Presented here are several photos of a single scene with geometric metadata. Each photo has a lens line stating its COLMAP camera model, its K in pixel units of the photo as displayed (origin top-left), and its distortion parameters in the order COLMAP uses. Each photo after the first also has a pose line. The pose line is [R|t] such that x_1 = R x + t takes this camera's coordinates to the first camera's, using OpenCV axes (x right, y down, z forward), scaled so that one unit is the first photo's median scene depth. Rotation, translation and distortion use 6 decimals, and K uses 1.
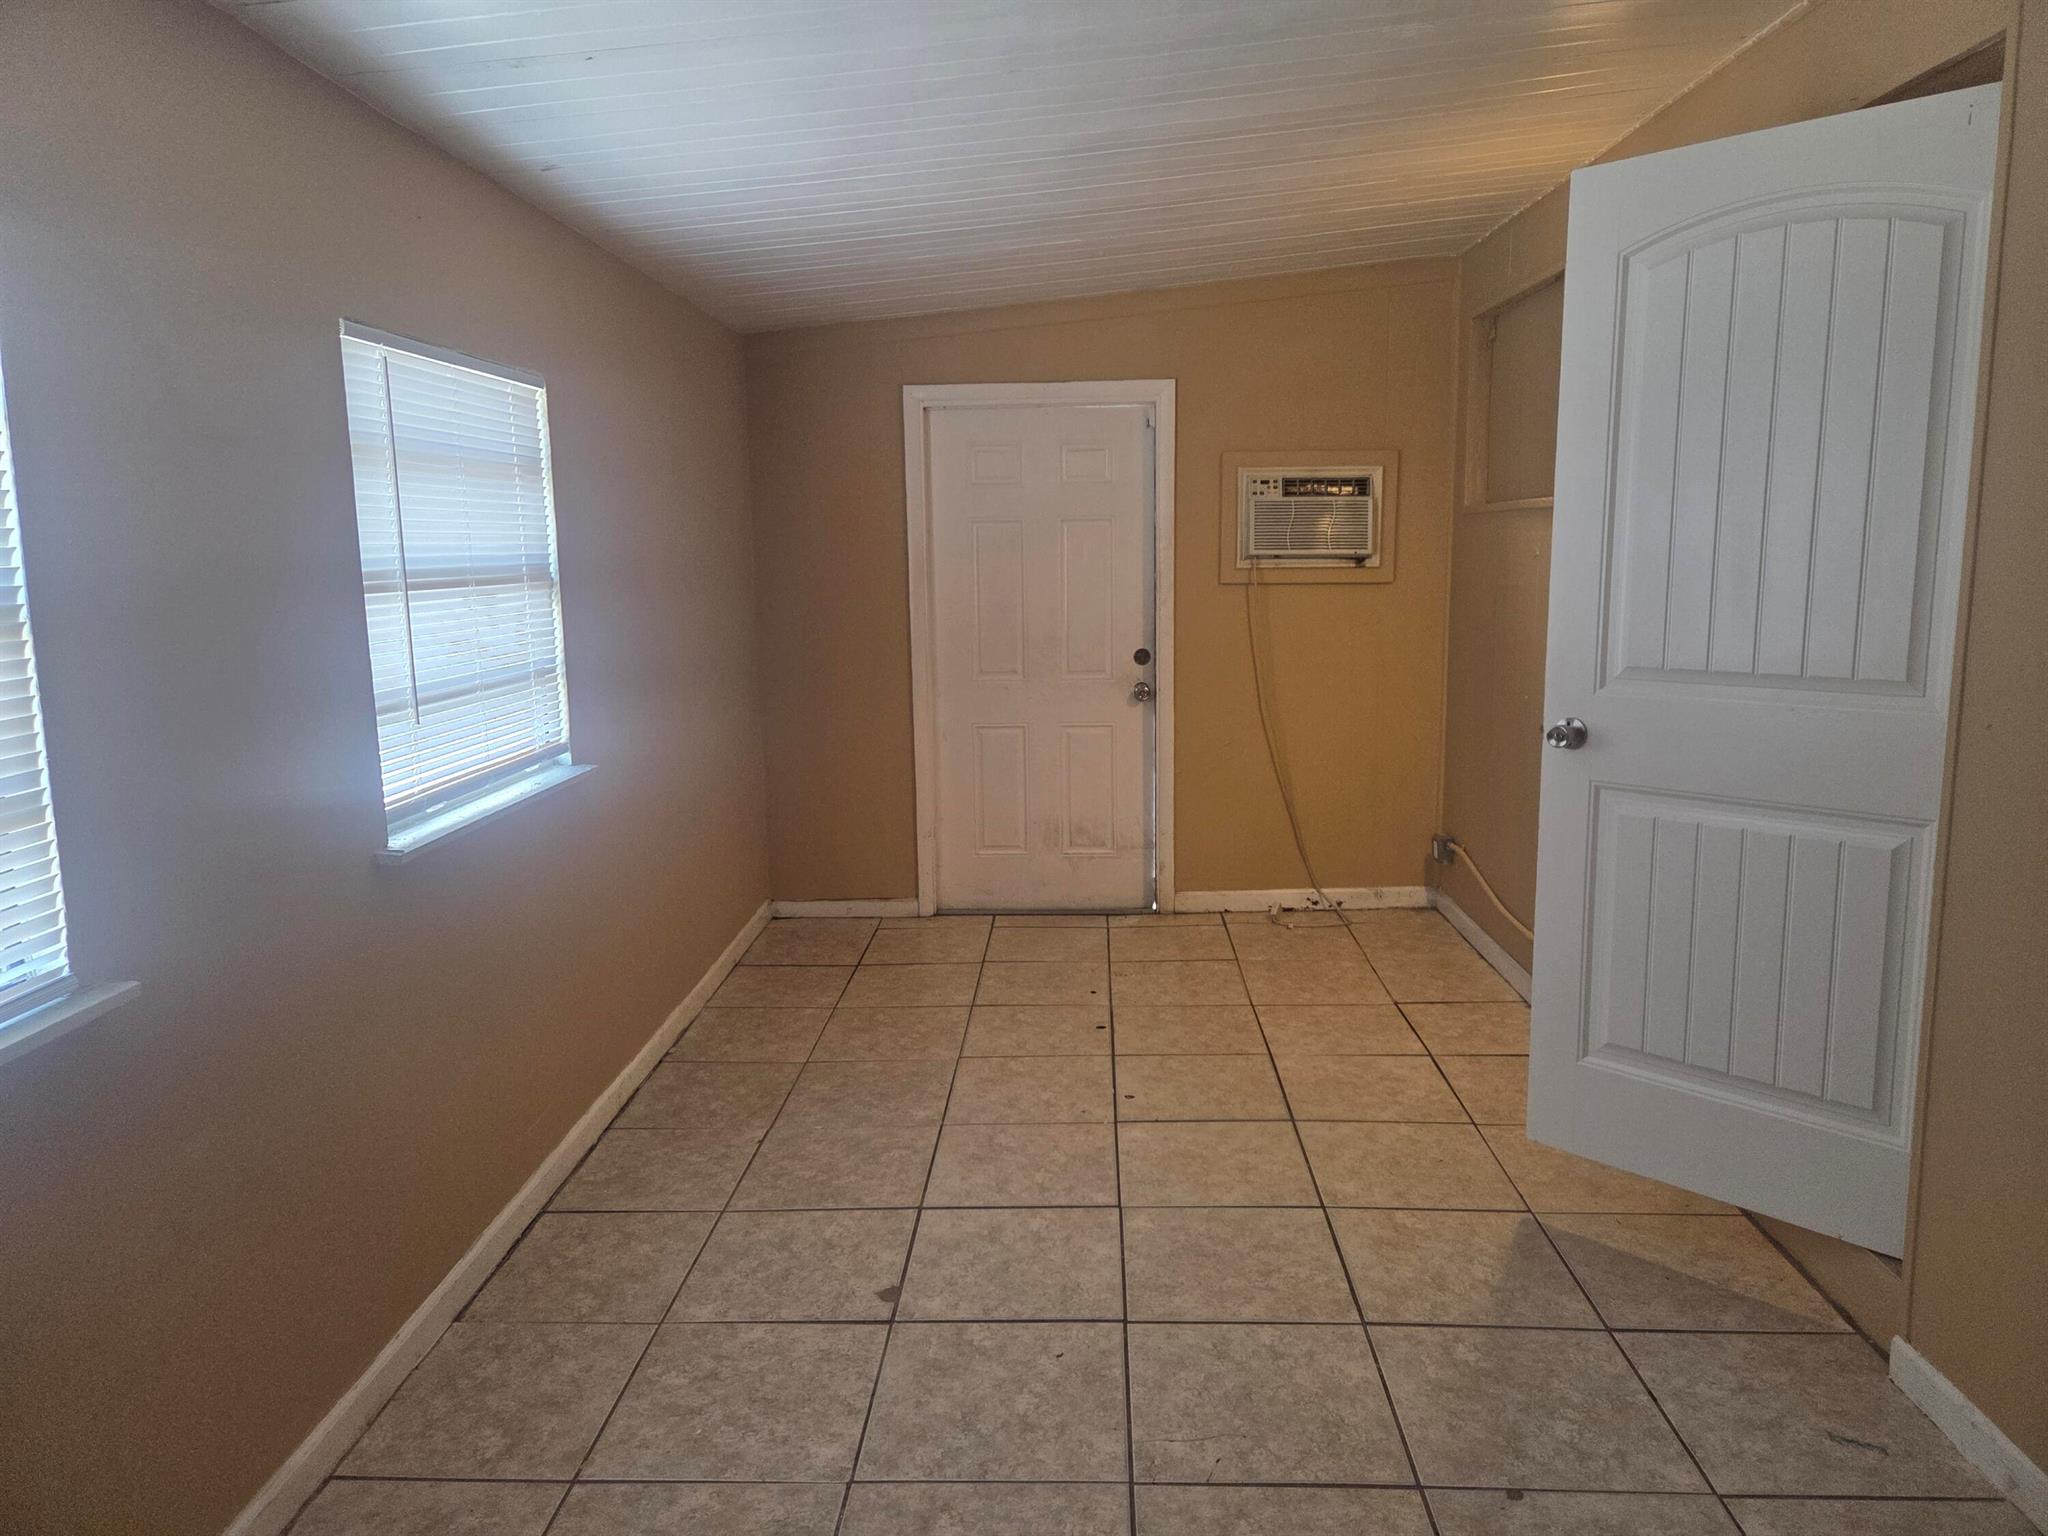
lens RADIAL K [[1358.0, 0, 1033.1], [0, 1358.0, 757.5], [0, 0, 1]] dist [0.085281, -0.055245]
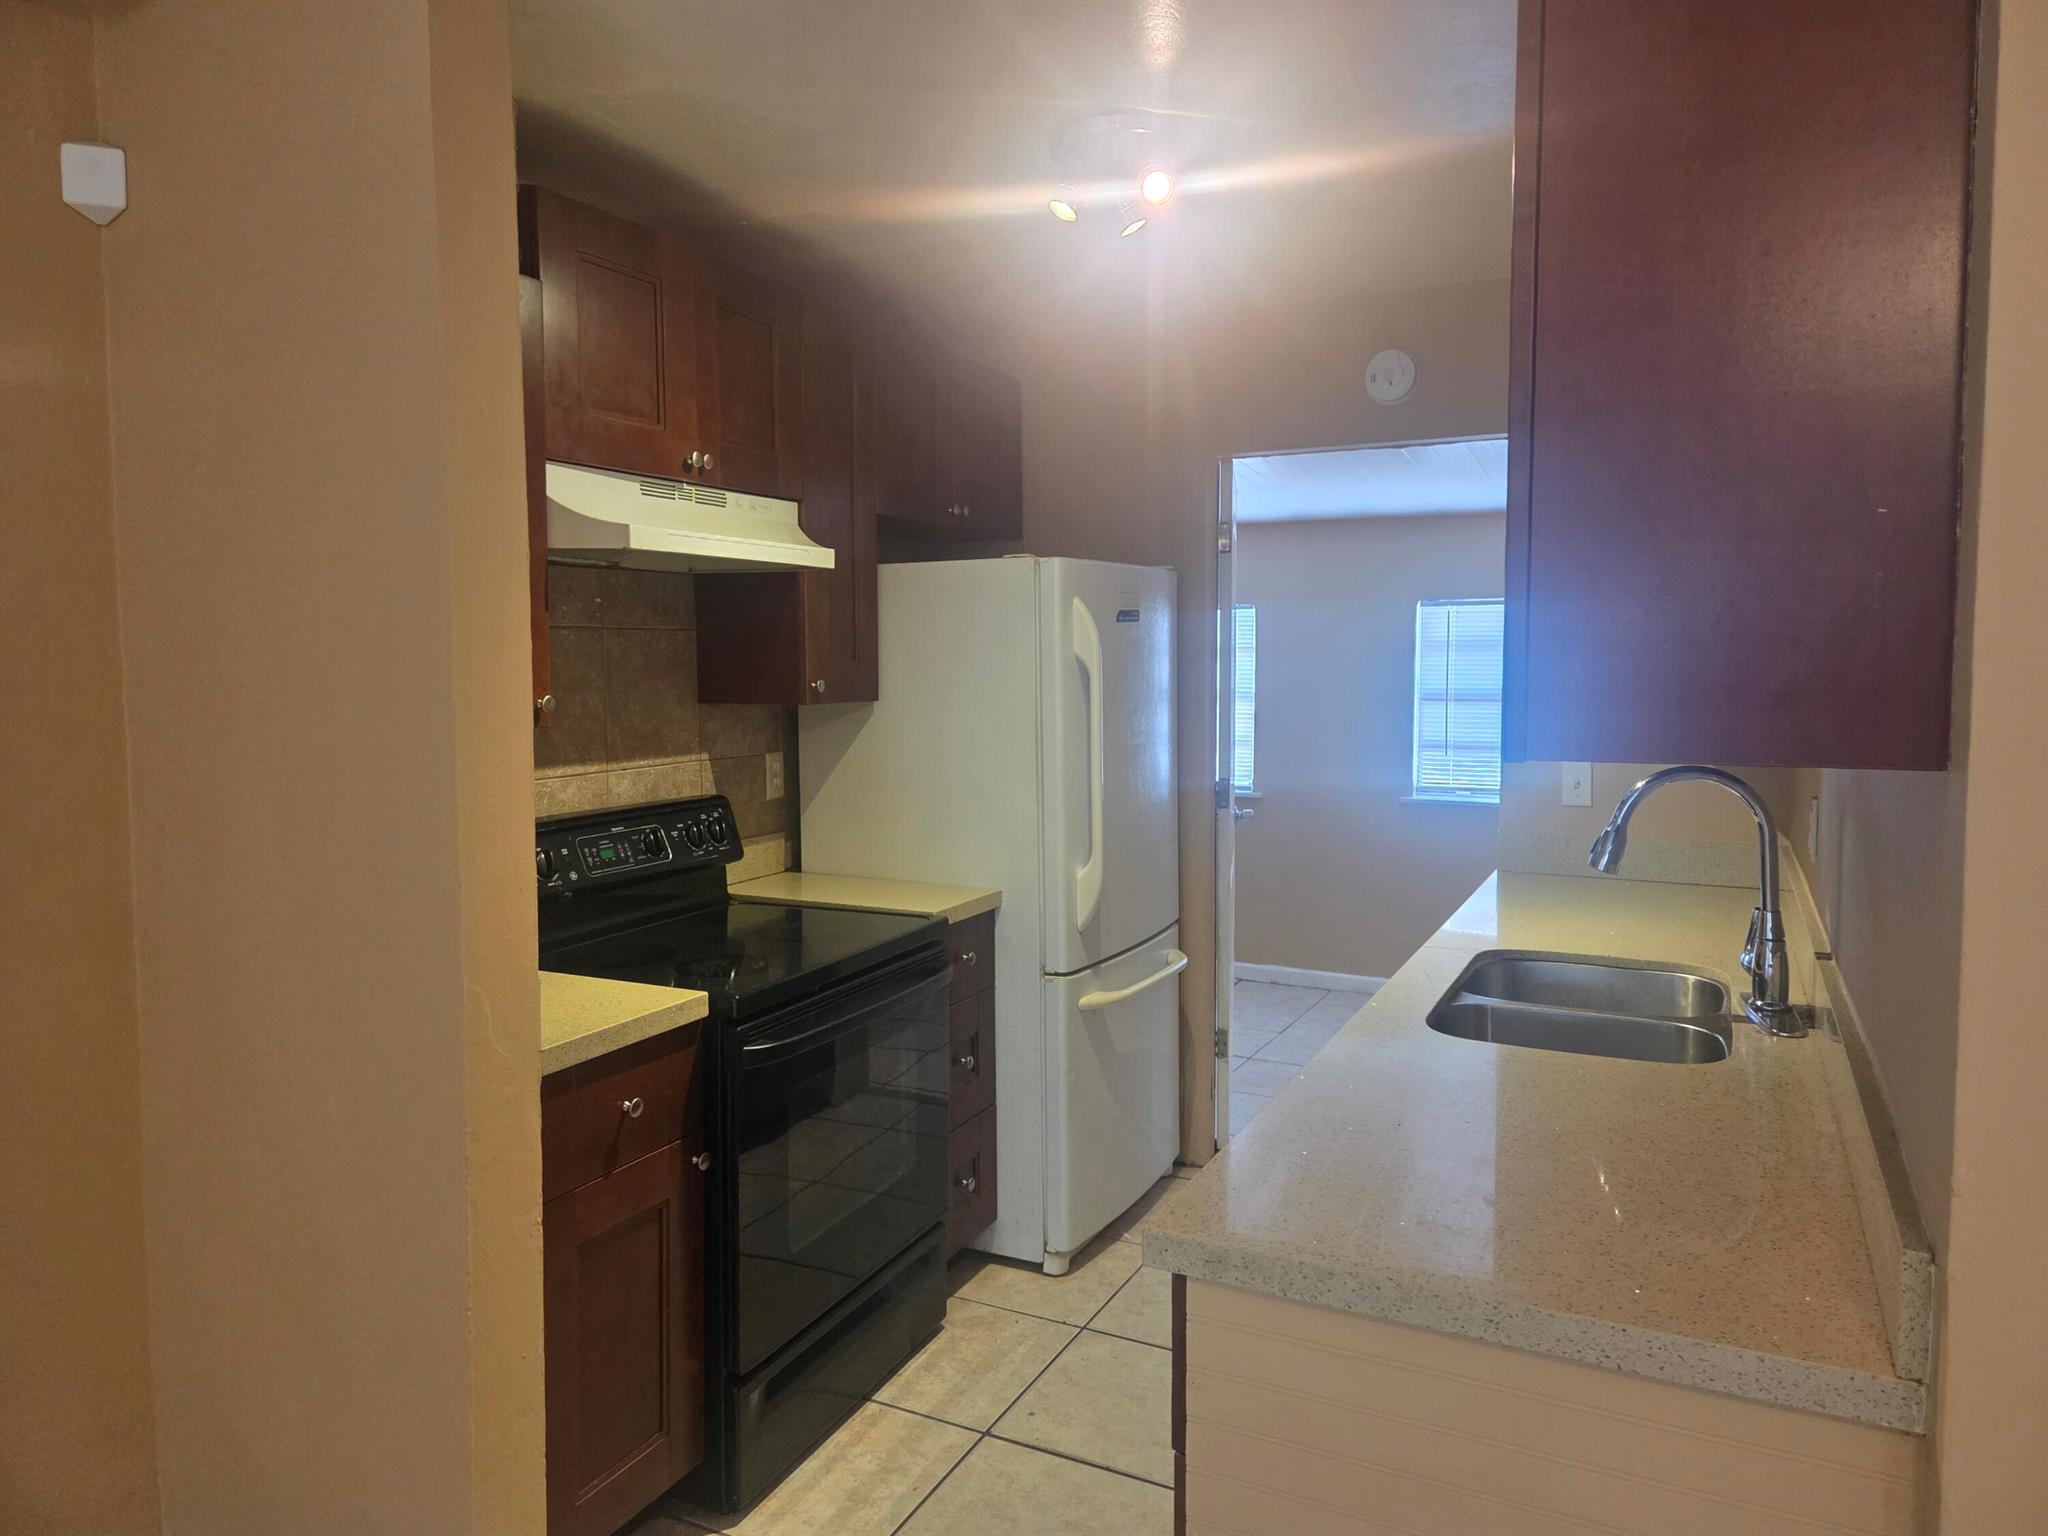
lens RADIAL K [[1358.0, 0, 1033.1], [0, 1358.0, 757.5], [0, 0, 1]] dist [0.085281, -0.055245]
pose [[-0.394402, 0.076858, -0.915718, 1.742984], [-0.144099, 0.978996, 0.144232, -0.225218], [0.907570, 0.188840, -0.375043, 1.051907]]
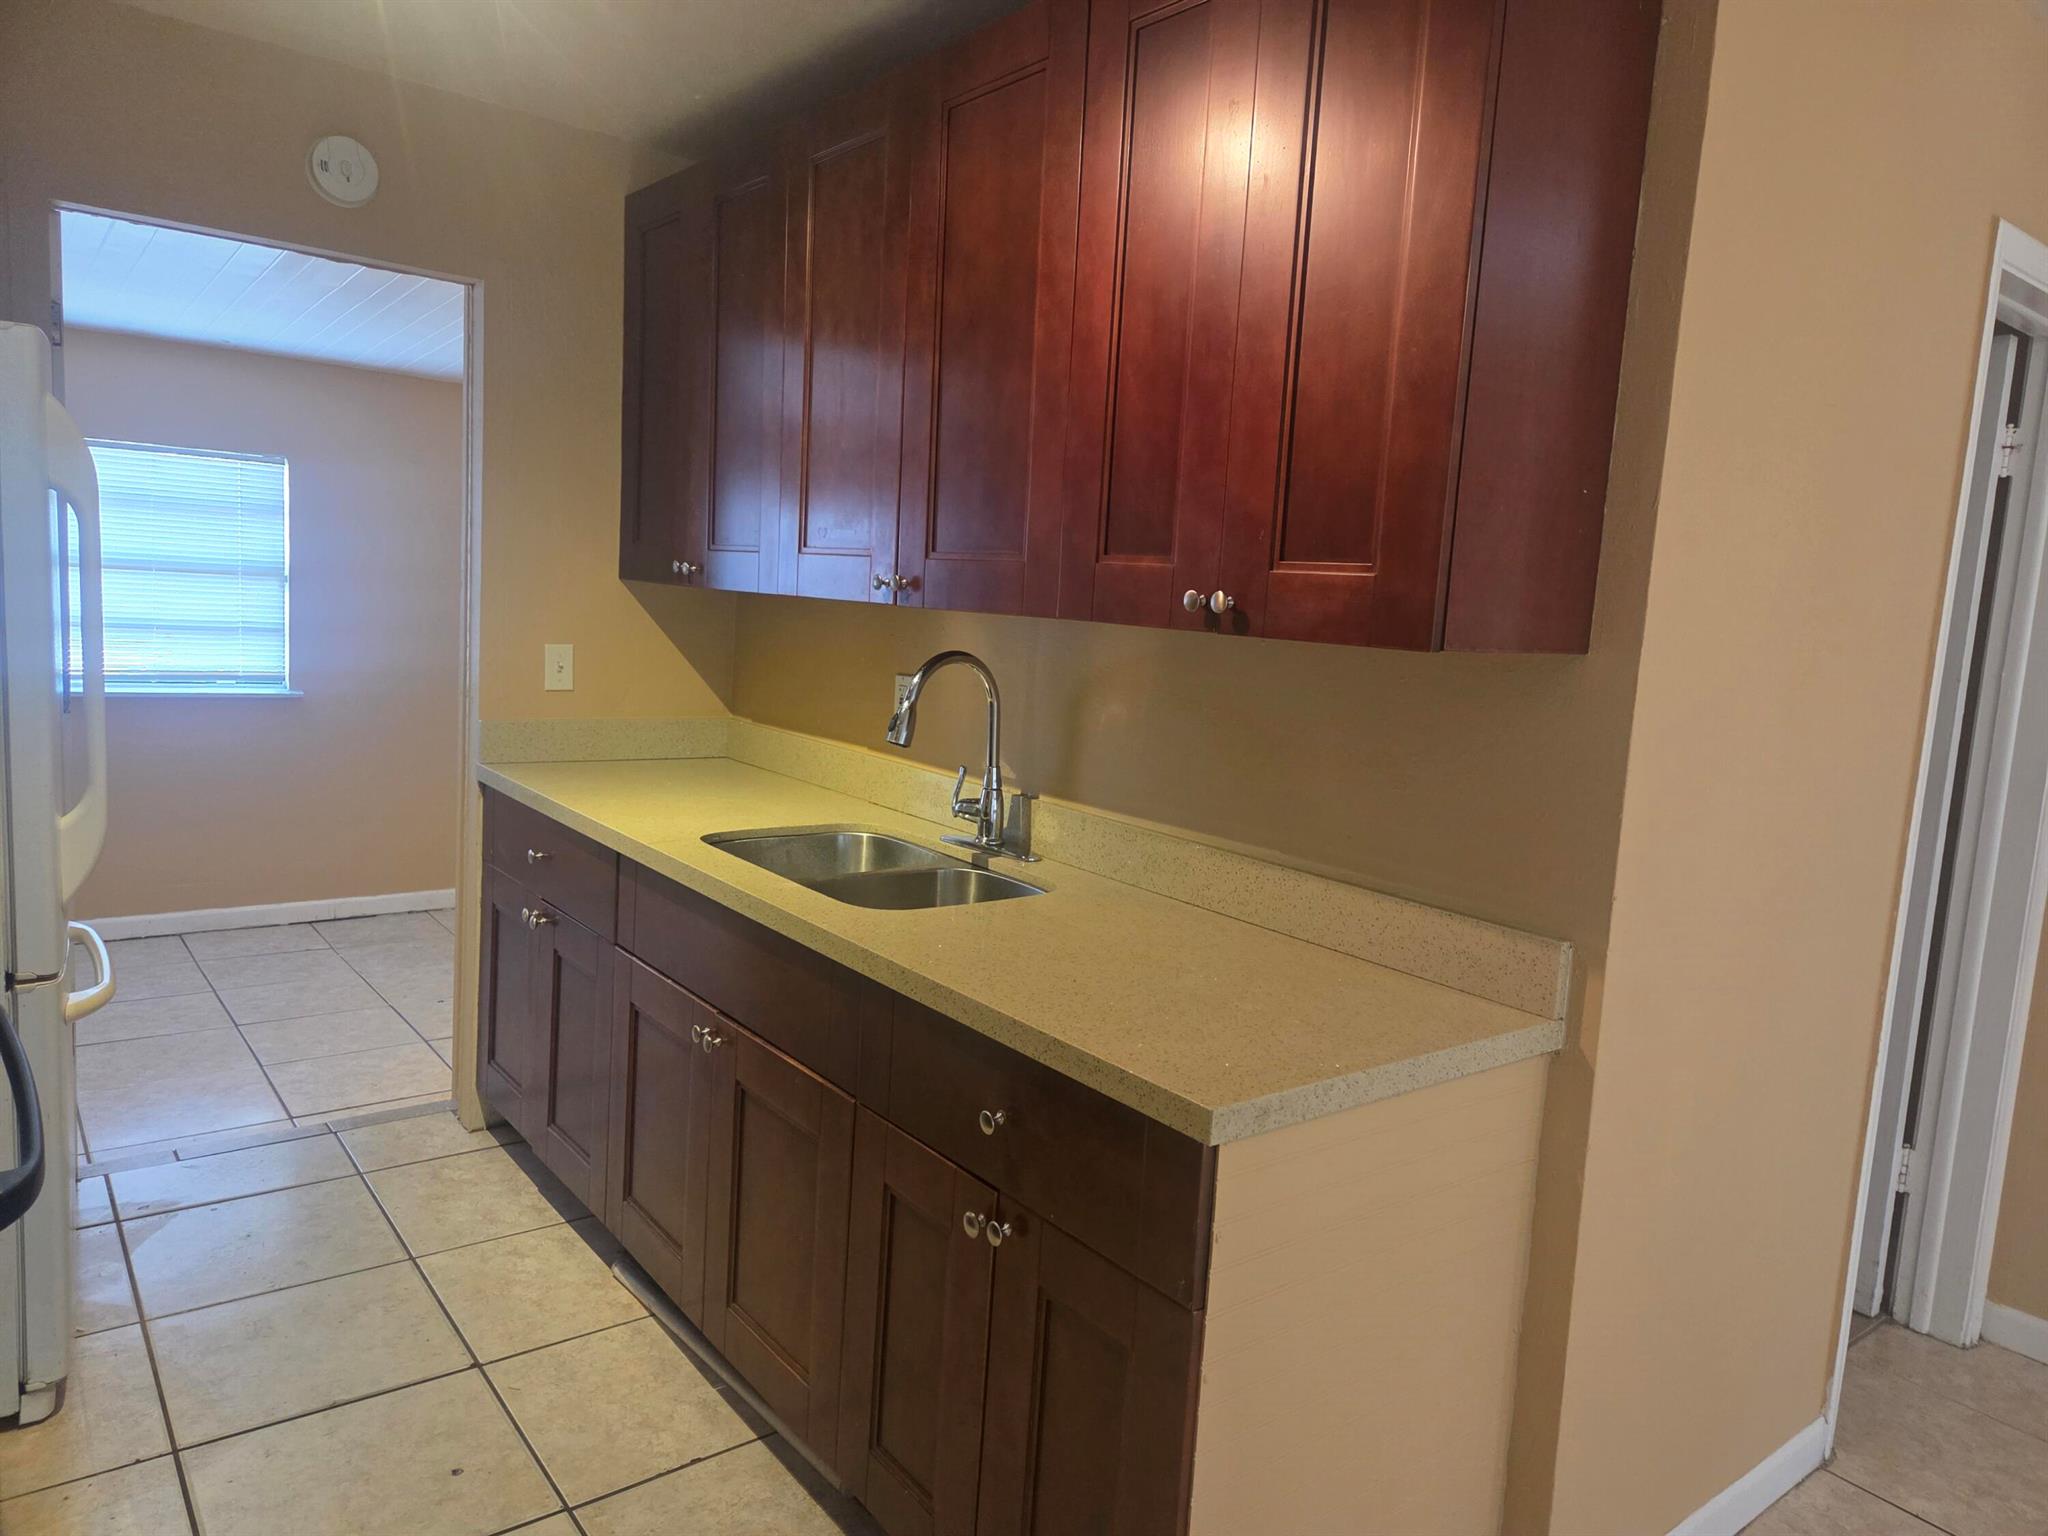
lens RADIAL K [[1358.0, 0, 1033.1], [0, 1358.0, 757.5], [0, 0, 1]] dist [0.085281, -0.055245]
pose [[0.641612, 0.146236, -0.752960, 1.627106], [-0.192798, 0.980888, 0.026216, -0.141212], [0.742404, 0.128349, 0.657544, 0.623737]]
